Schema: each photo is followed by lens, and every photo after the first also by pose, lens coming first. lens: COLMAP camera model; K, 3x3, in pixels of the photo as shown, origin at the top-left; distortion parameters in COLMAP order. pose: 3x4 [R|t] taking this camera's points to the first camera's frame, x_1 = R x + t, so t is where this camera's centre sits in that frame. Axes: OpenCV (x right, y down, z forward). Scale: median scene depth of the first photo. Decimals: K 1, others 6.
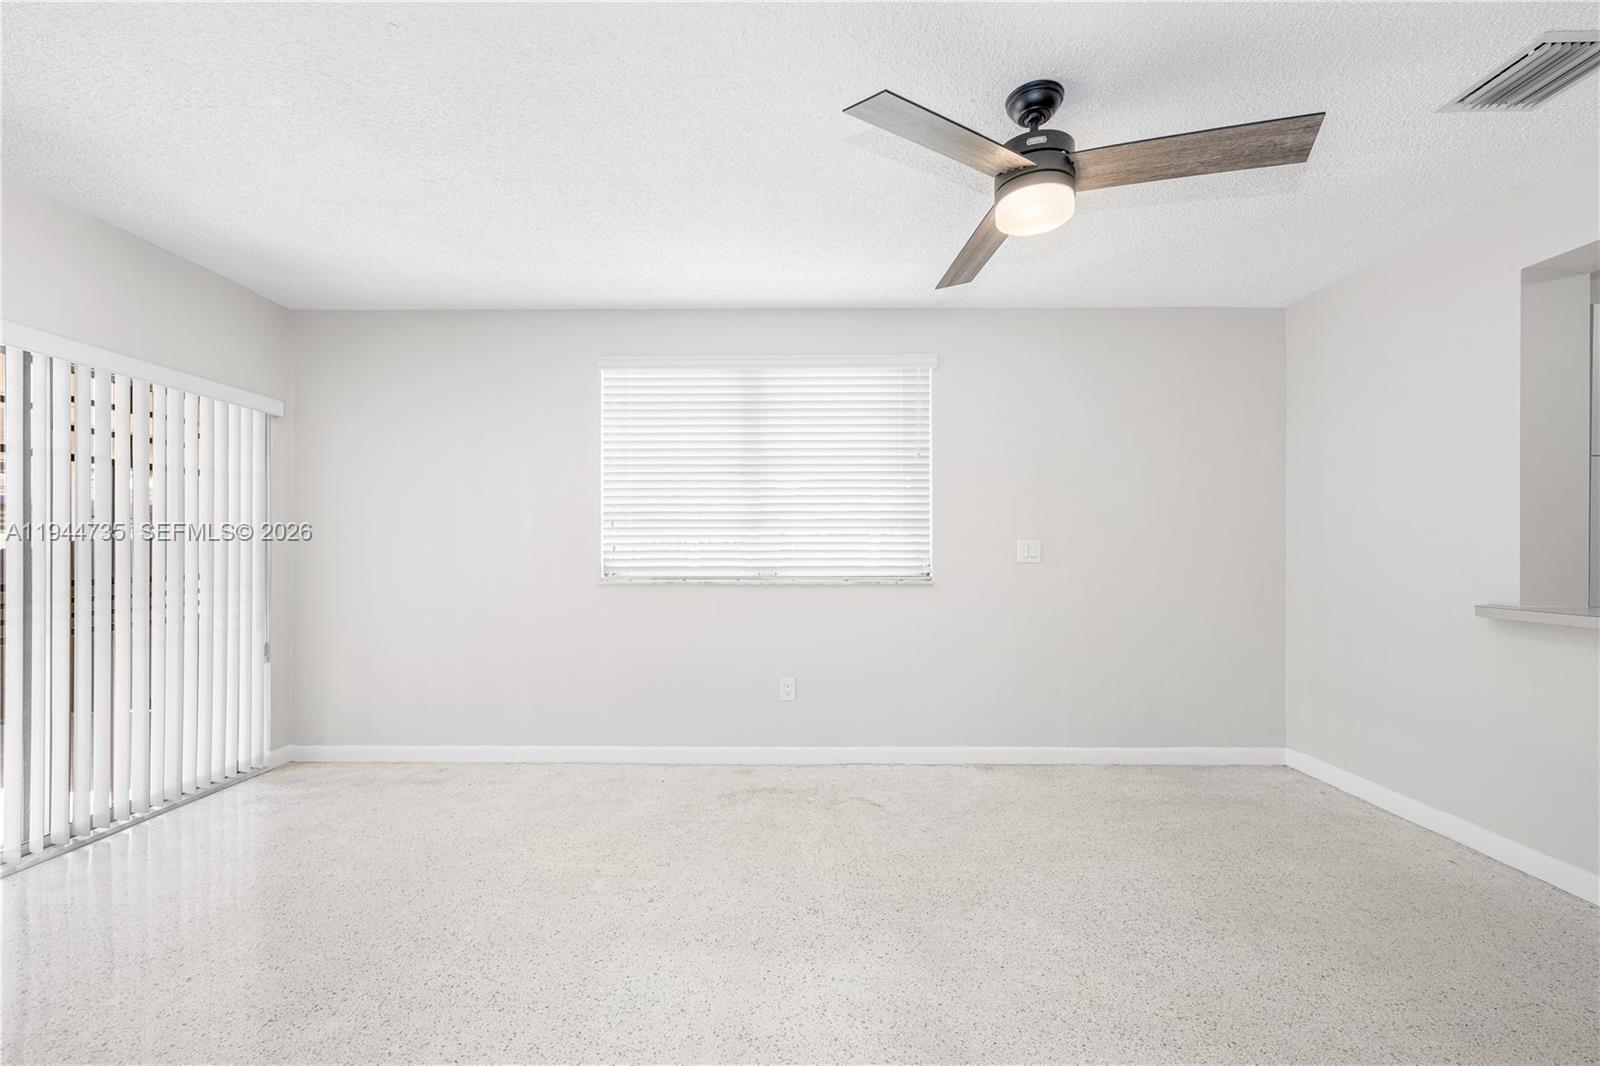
lens RADIAL K [[644.1, 0, 803.1], [0, 644.1, 548.4], [0, 0, 1]] dist [0.001217, 0.000151]
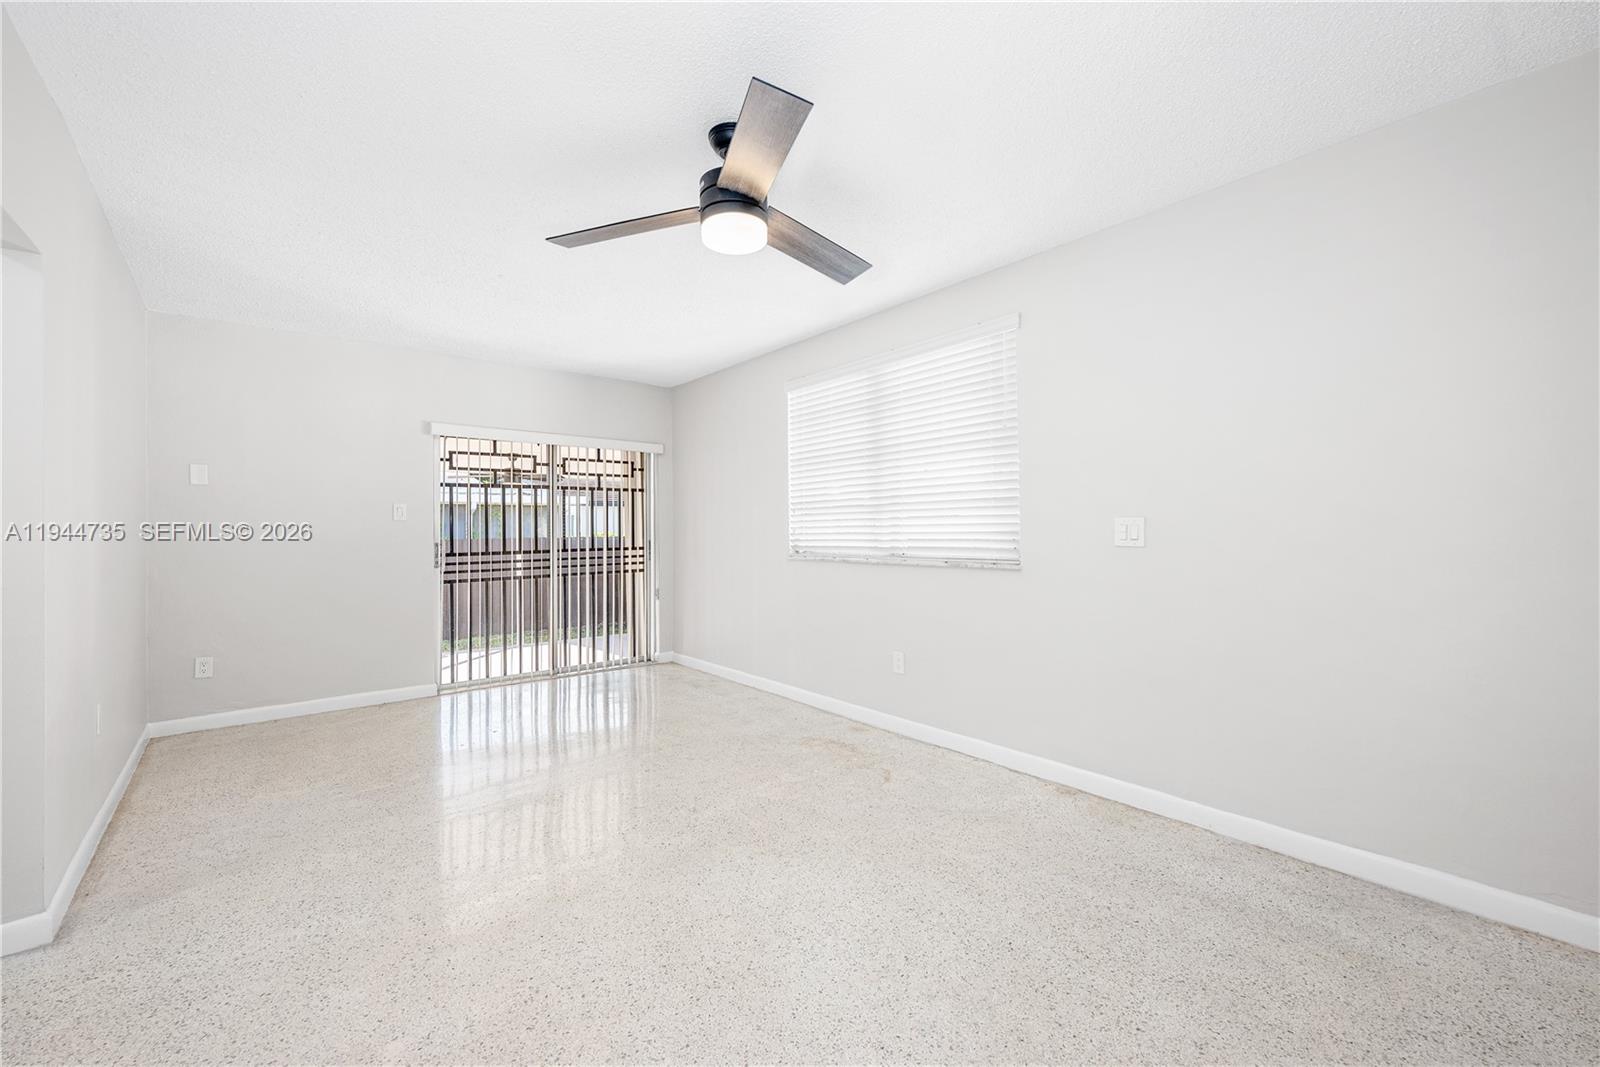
lens RADIAL K [[646.7, 0, 805.2], [0, 646.7, 521.9], [0, 0, 1]] dist [-0.000655, -0.000124]
pose [[0.643831, -0.016245, -0.764996, 0.699832], [0.007167, 0.999859, -0.015201, 0.001342], [0.765135, 0.004304, 0.643856, 0.196760]]
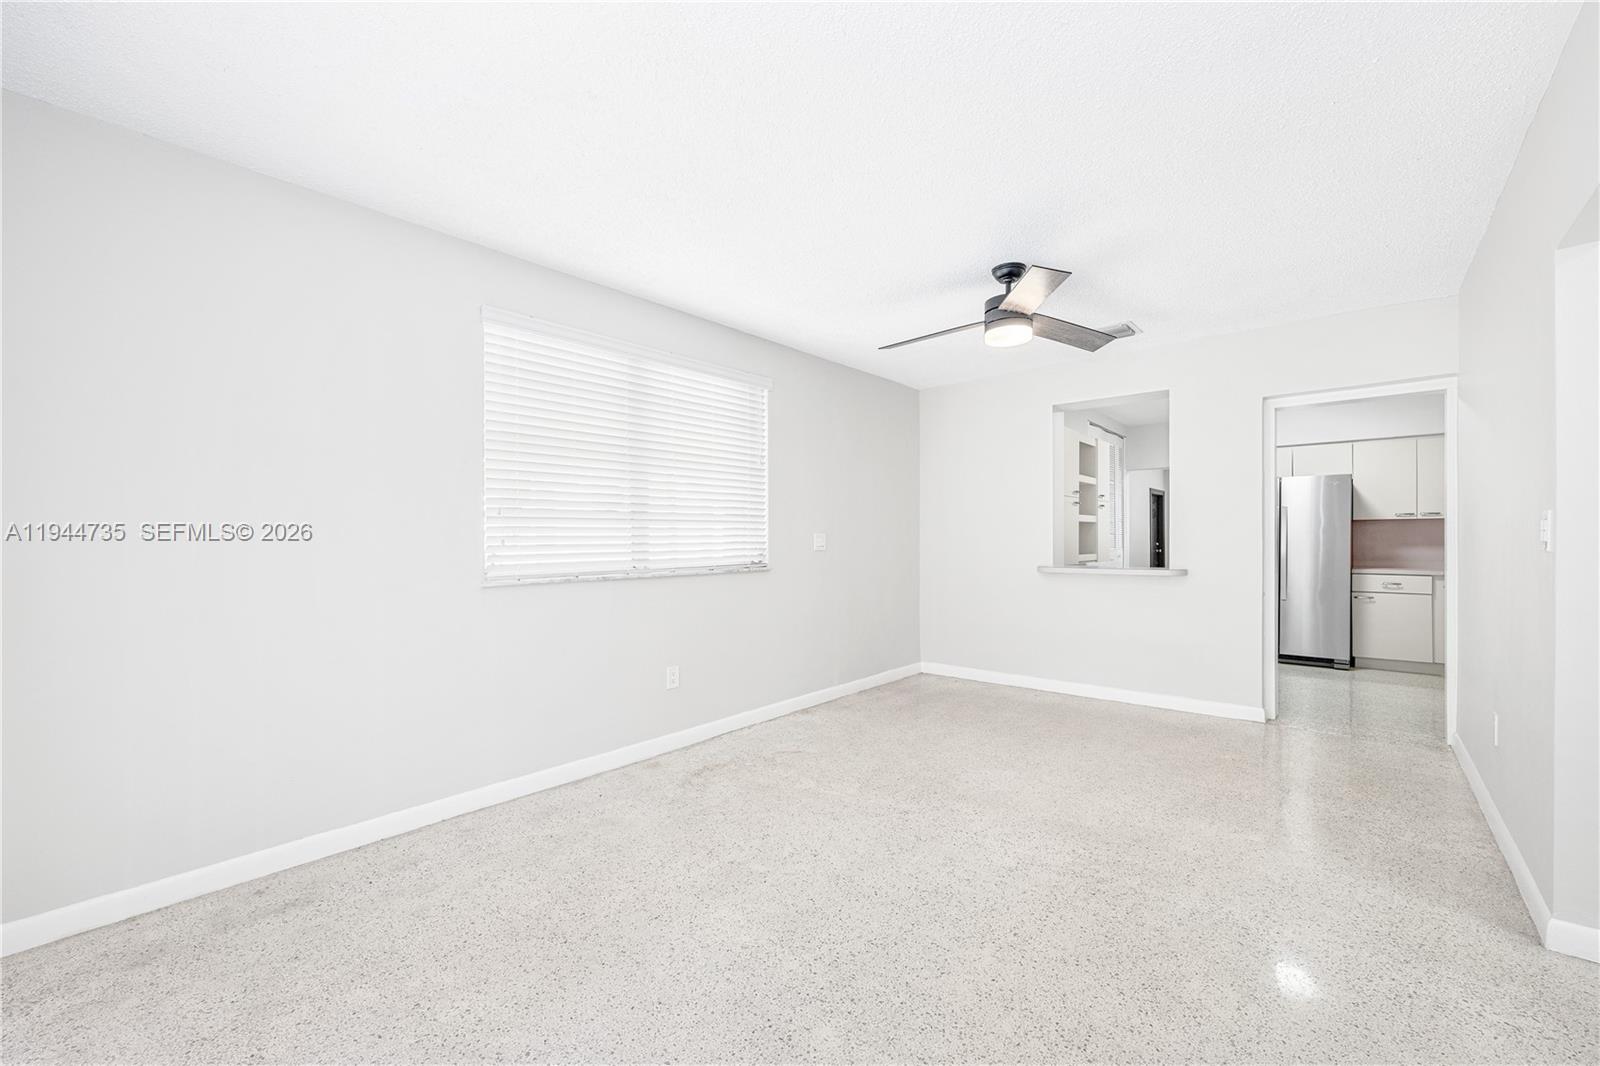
lens RADIAL K [[640.2, 0, 794.7], [0, 640.2, 537.6], [0, 0, 1]] dist [0.001034, 0.000136]
pose [[0.656797, -0.002428, 0.754063, -0.672079], [0.007043, 0.999971, -0.002915, -0.000631], [-0.754034, 0.007225, 0.656795, 0.179653]]
